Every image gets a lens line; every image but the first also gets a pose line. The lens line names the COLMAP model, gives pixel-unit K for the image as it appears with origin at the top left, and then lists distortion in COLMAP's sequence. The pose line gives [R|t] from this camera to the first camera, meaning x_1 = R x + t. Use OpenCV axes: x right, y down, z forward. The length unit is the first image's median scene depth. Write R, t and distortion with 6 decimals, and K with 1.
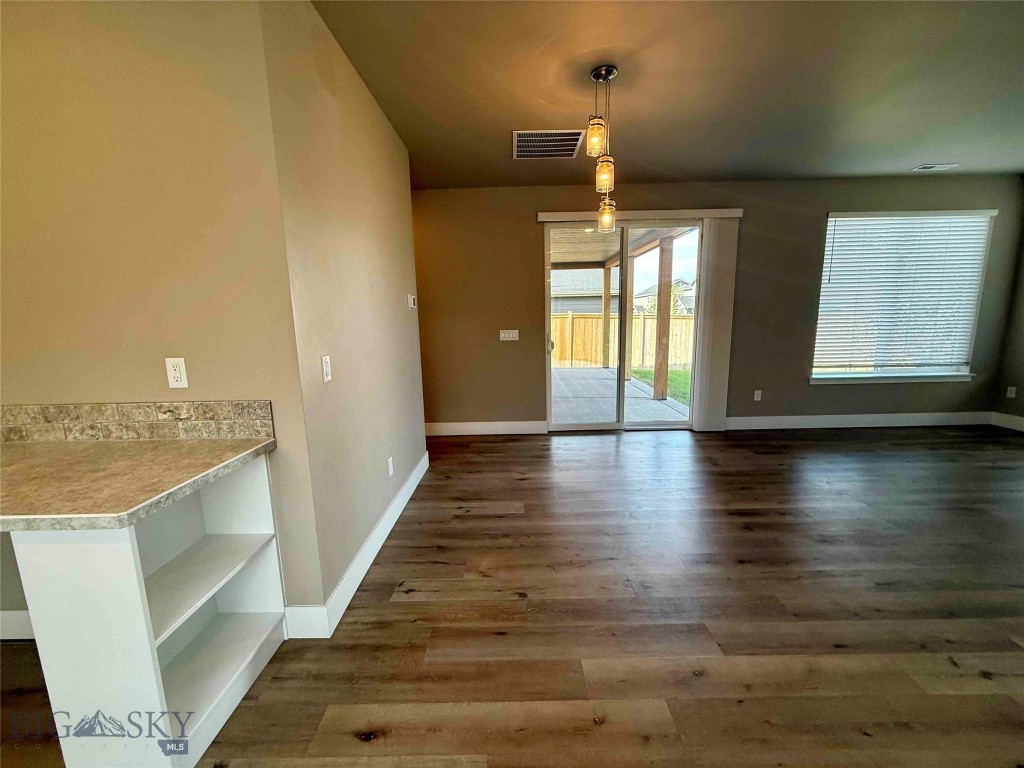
lens RADIAL K [[409.3, 0, 514.7], [0, 409.3, 389.7], [0, 0, 1]] dist [0.001456, 0.000032]
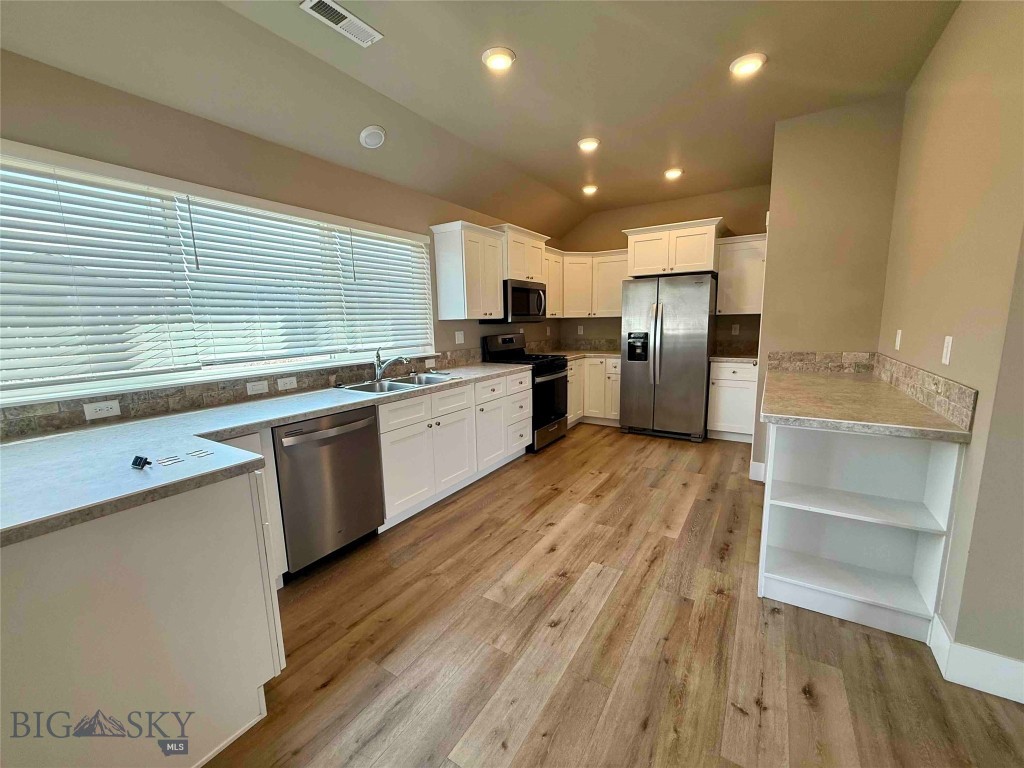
lens RADIAL K [[409.3, 0, 509.7], [0, 409.3, 383.5], [0, 0, 1]] dist [0.001456, 0.000032]
pose [[-0.534932, 0.159465, -0.829710, 0.314638], [-0.114377, 0.959320, 0.258116, -0.046562], [0.837118, 0.232974, -0.494931, 0.261448]]
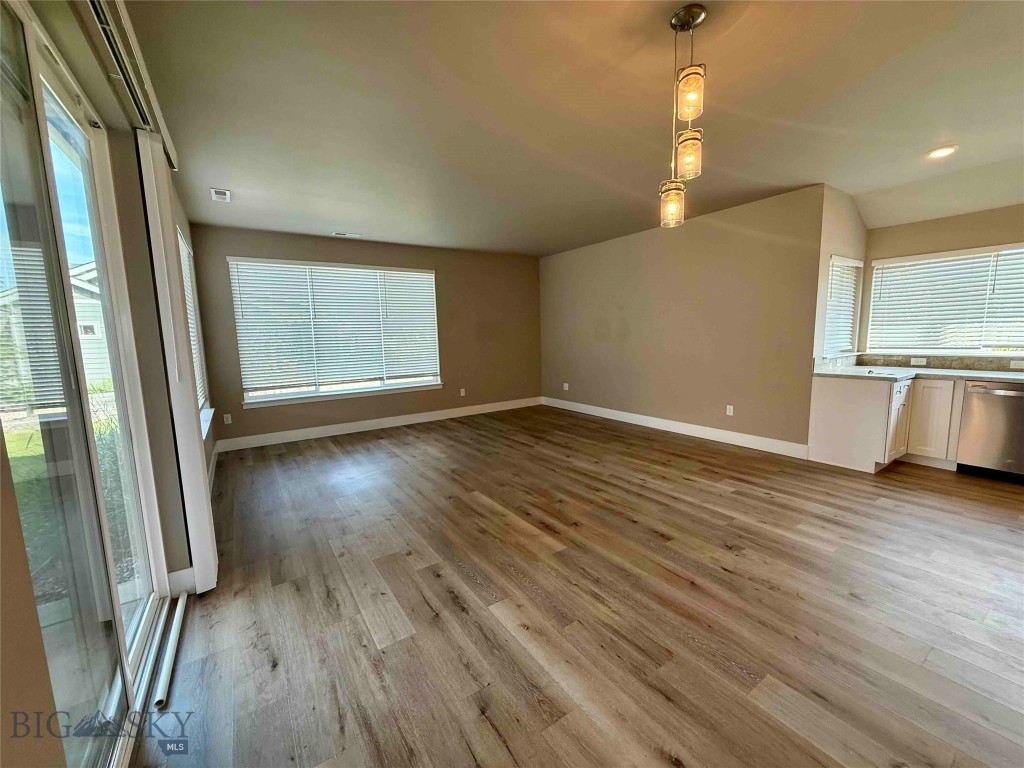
lens RADIAL K [[409.3, 0, 516.9], [0, 409.3, 385.4], [0, 0, 1]] dist [0.001456, 0.000032]
pose [[-0.563769, -0.071962, 0.822791, -0.183699], [0.180945, 0.961235, 0.208052, -0.222363], [-0.805868, 0.266173, -0.528894, 1.212309]]
